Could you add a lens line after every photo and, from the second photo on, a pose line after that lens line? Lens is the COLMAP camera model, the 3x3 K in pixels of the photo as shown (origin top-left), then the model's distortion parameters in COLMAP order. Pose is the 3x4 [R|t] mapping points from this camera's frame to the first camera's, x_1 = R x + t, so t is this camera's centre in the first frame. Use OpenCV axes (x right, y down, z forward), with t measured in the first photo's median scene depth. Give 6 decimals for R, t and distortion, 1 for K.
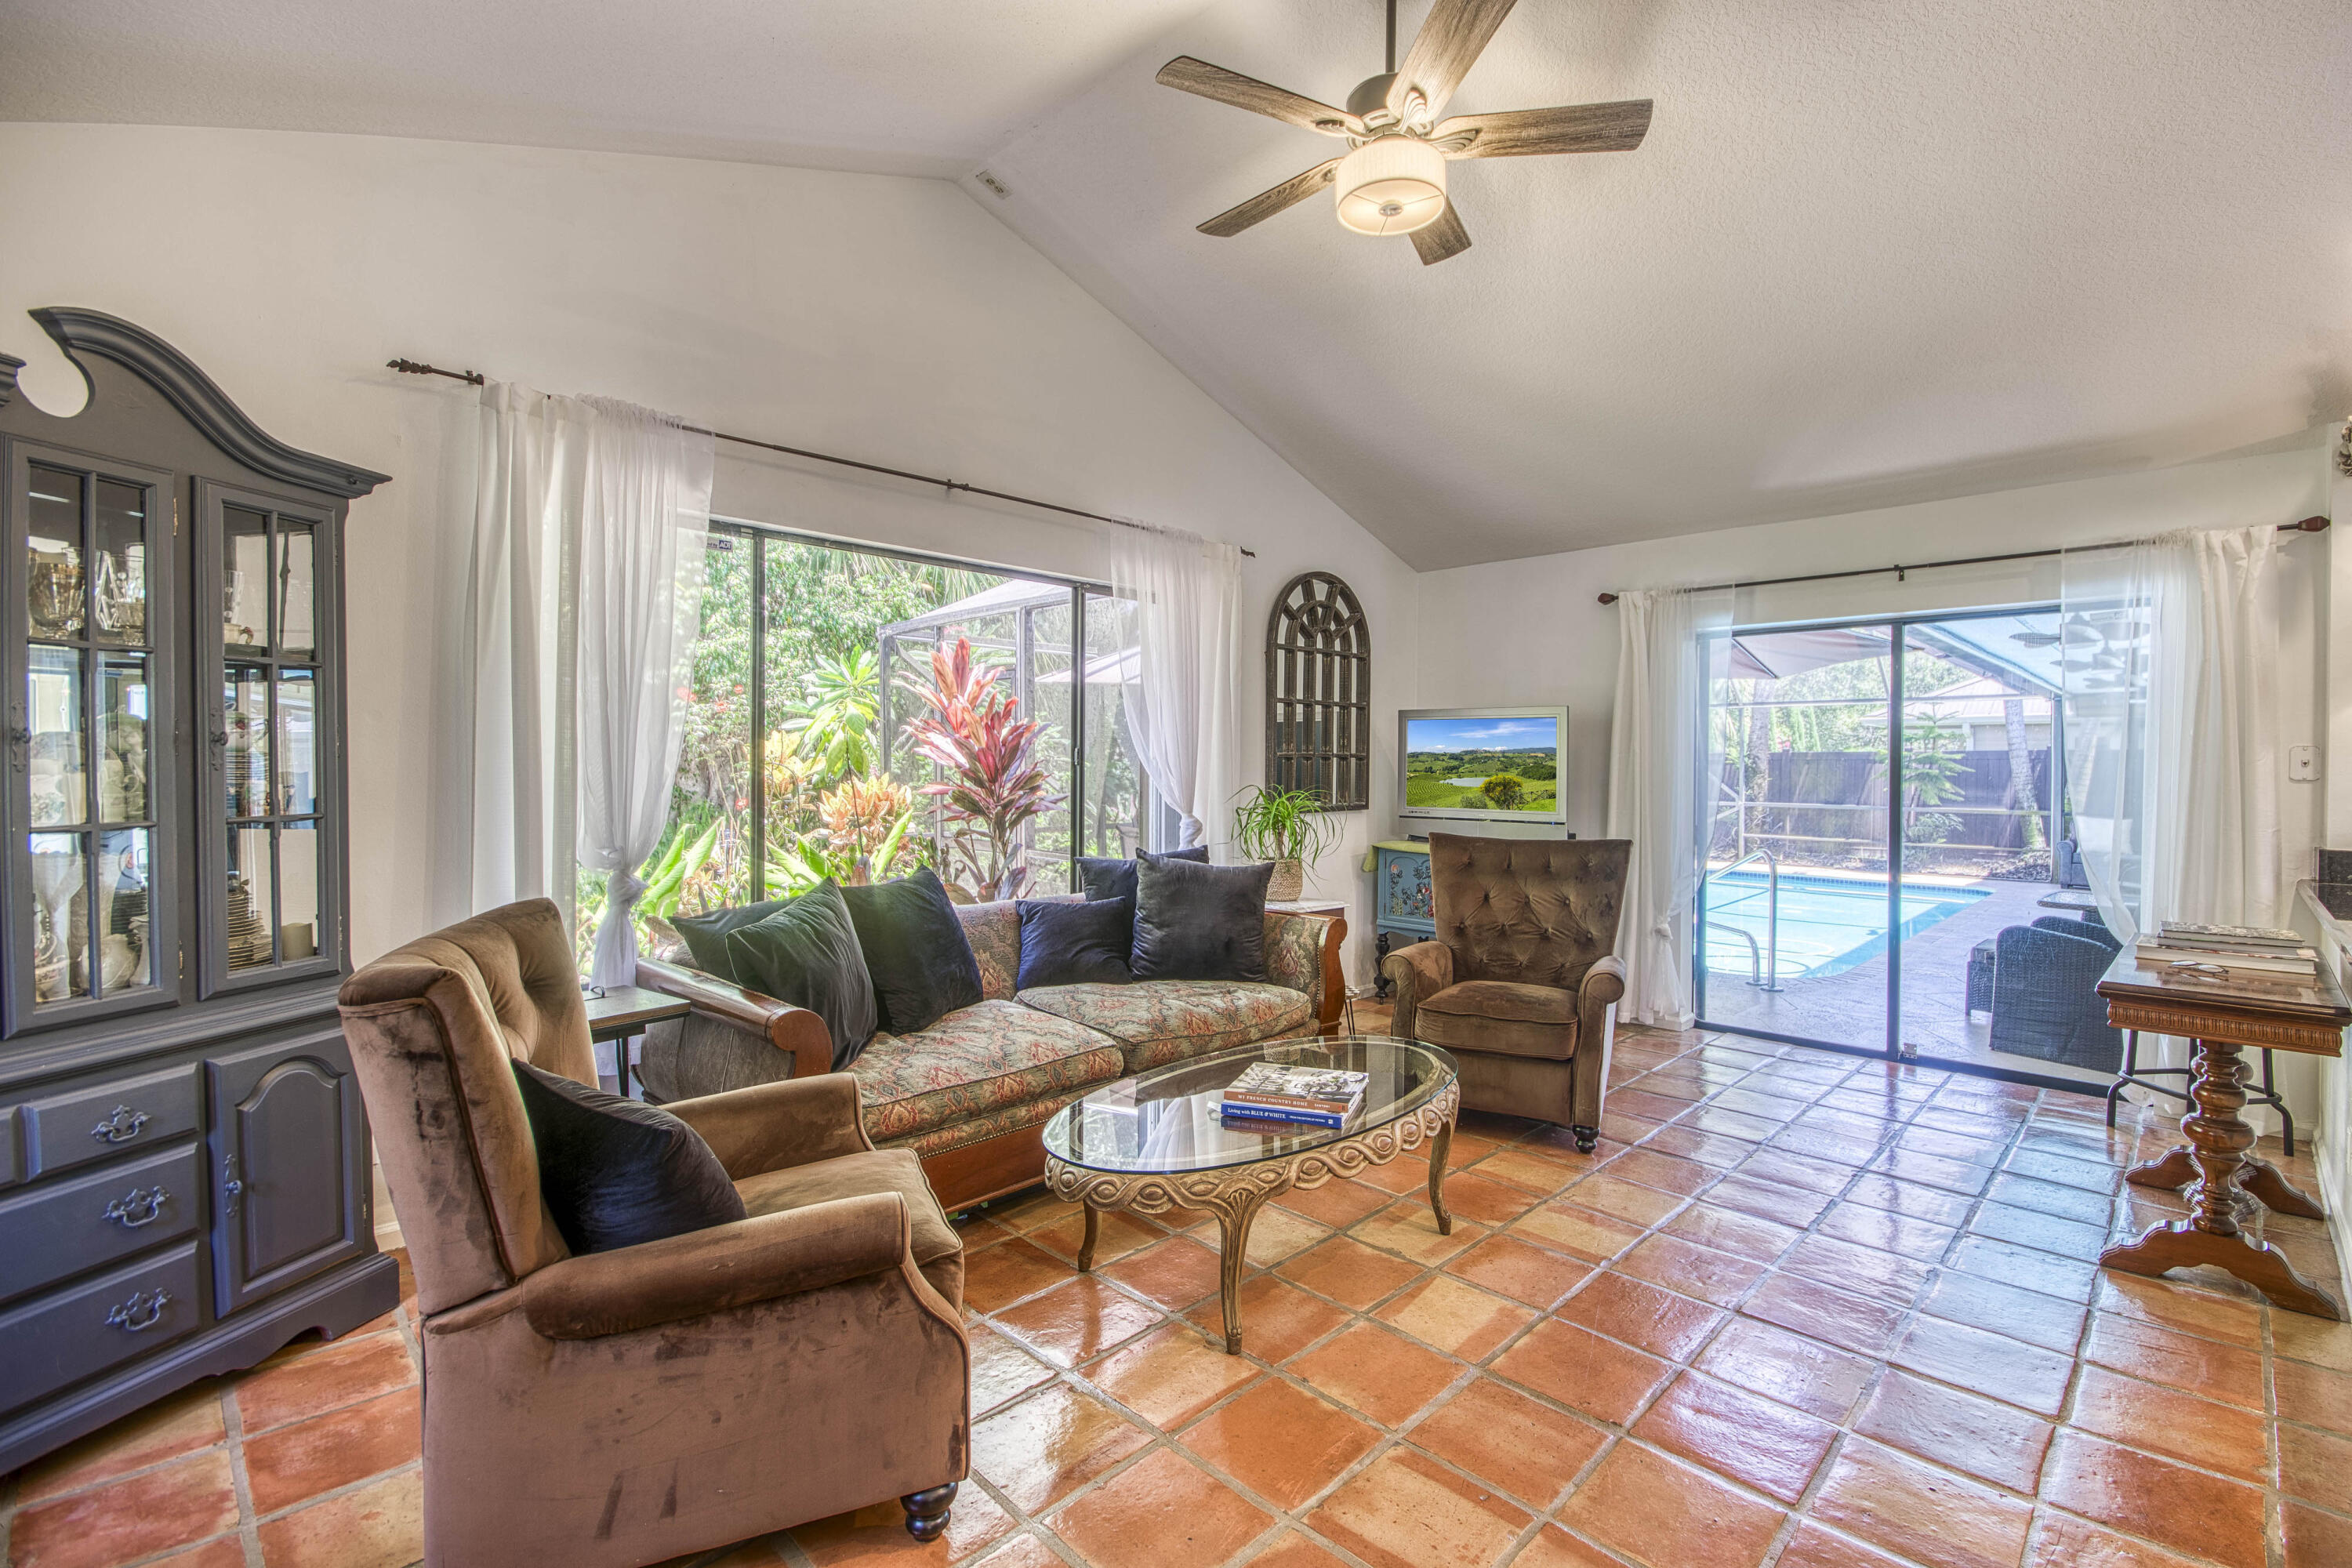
lens RADIAL K [[1044.0, 0, 1224.5], [0, 1044.0, 774.2], [0, 0, 1]] dist [0.003026, -0.009542]
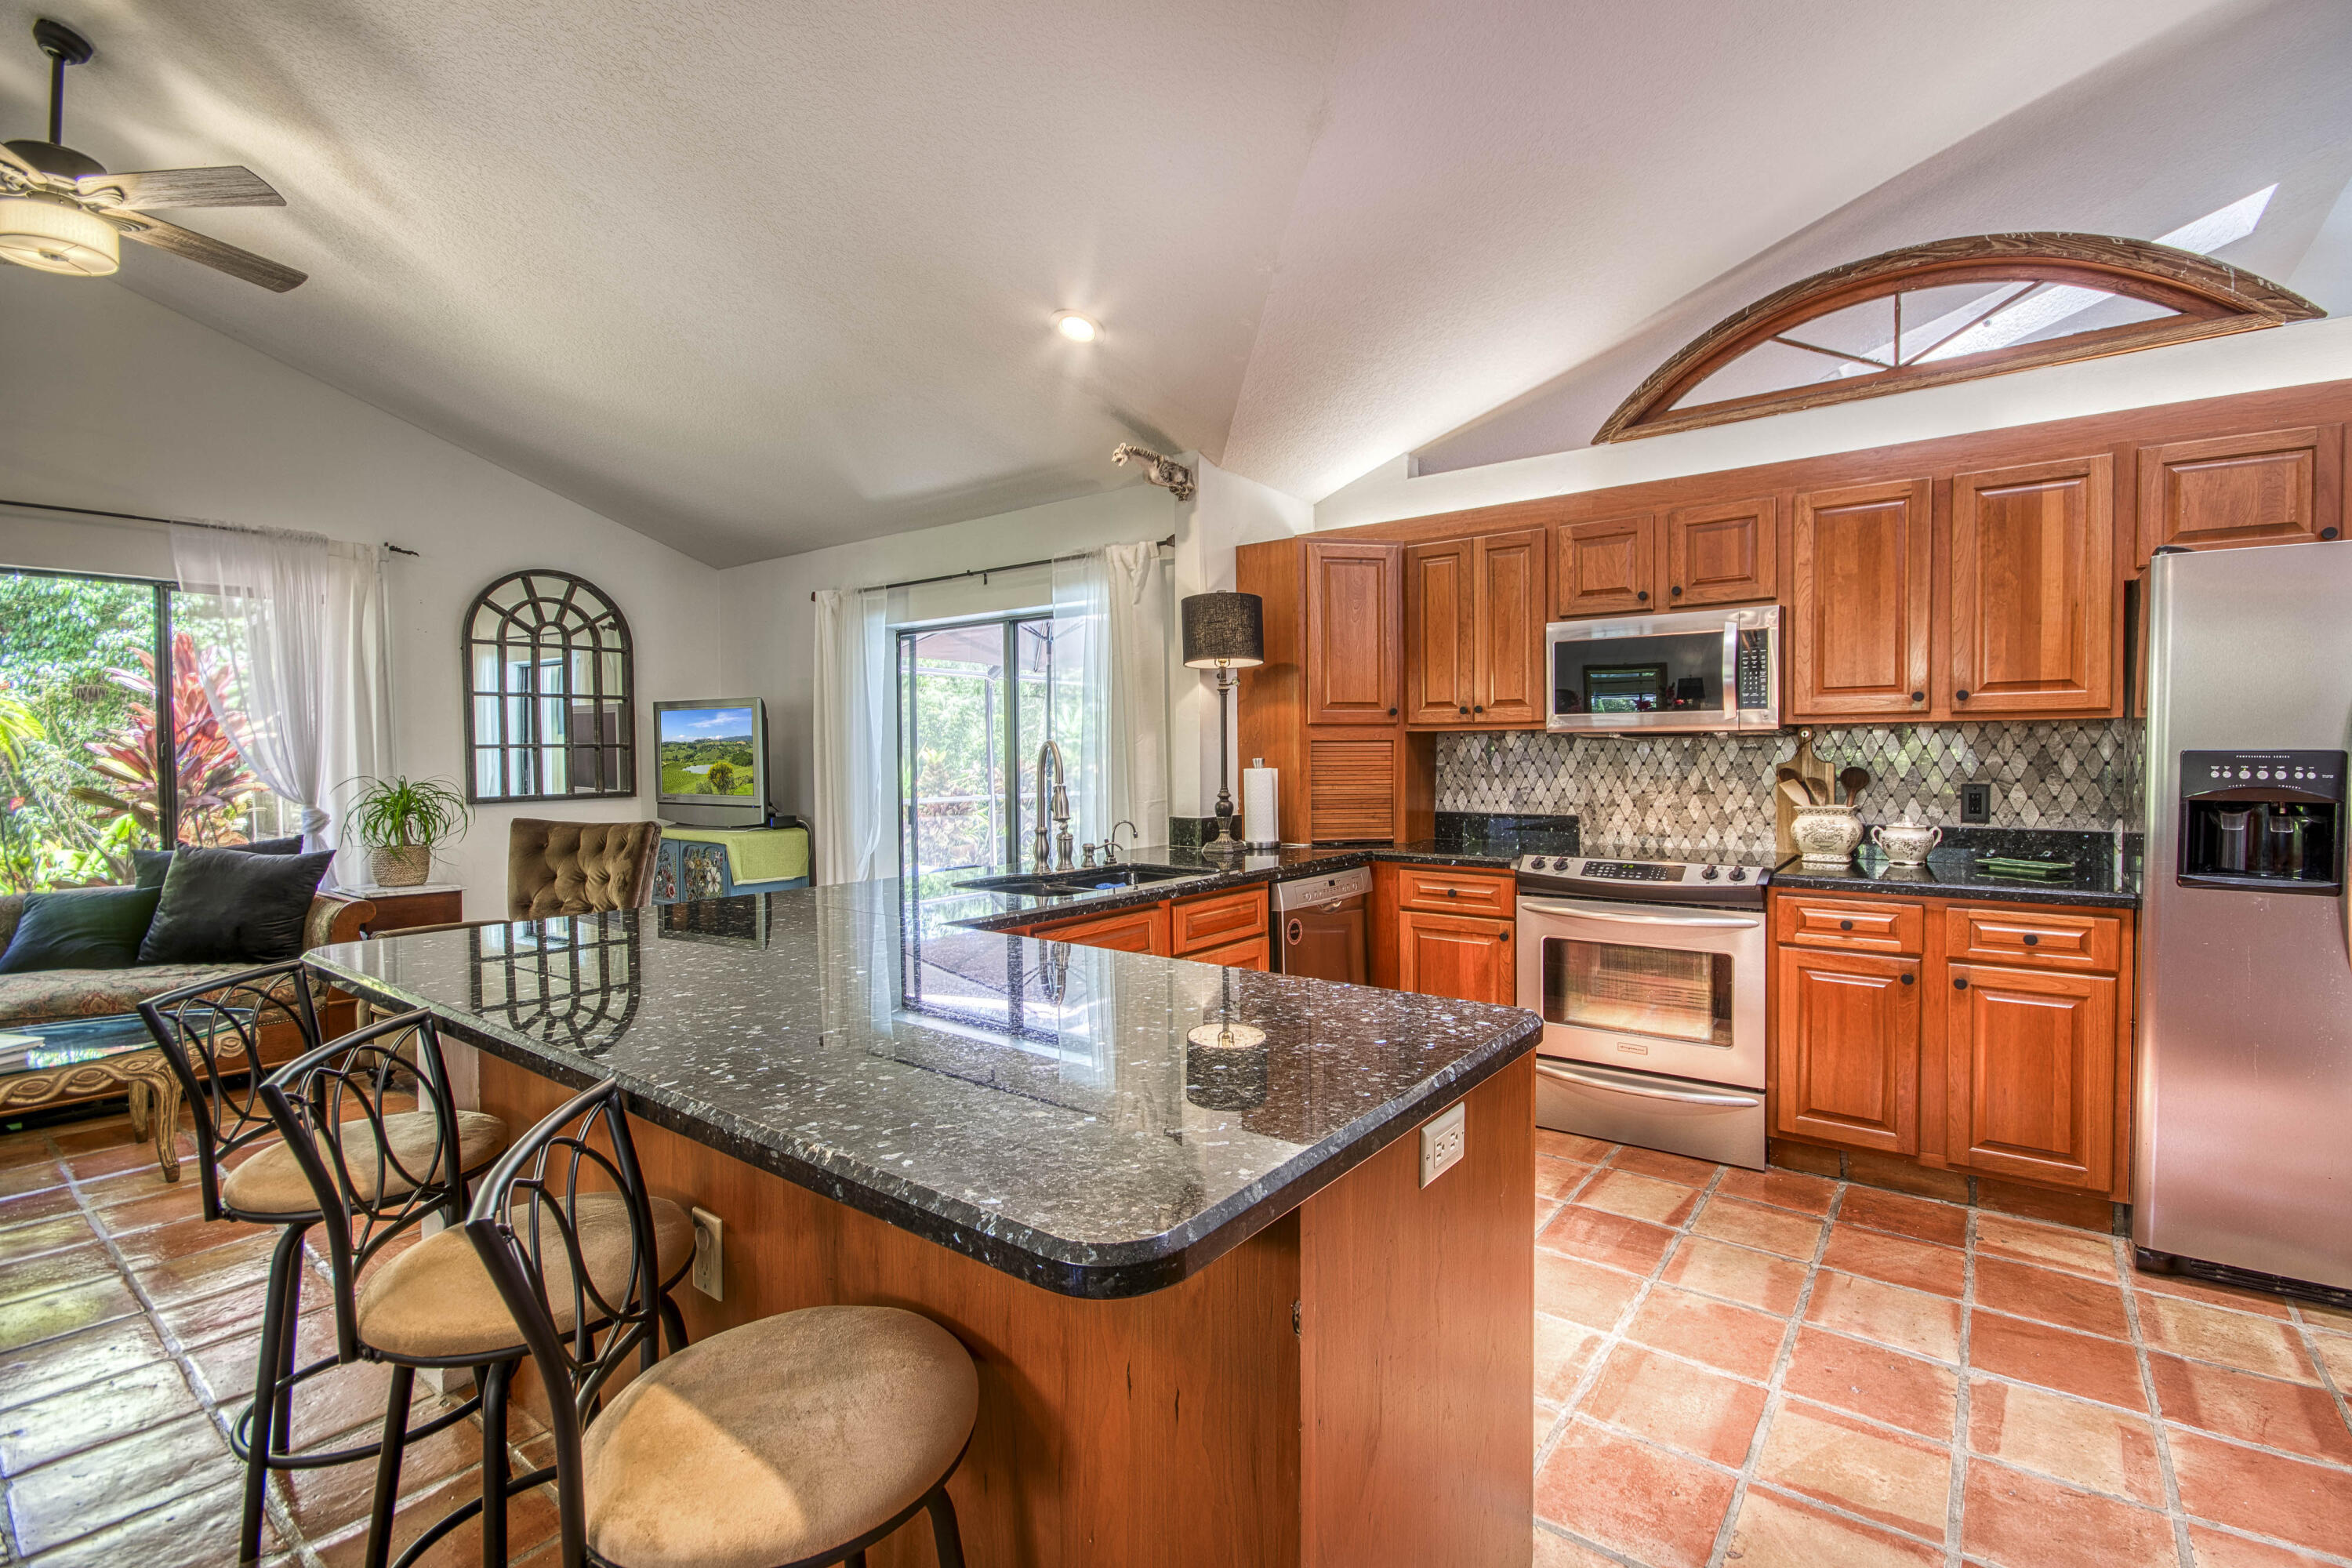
lens RADIAL K [[1044.0, 0, 1233.7], [0, 1044.0, 775.8], [0, 0, 1]] dist [0.003026, -0.009542]
pose [[0.990097, -0.016441, 0.139421, 0.877474], [0.014319, 0.999766, 0.016211, 0.006585], [-0.139655, -0.014054, 0.990100, -0.175674]]
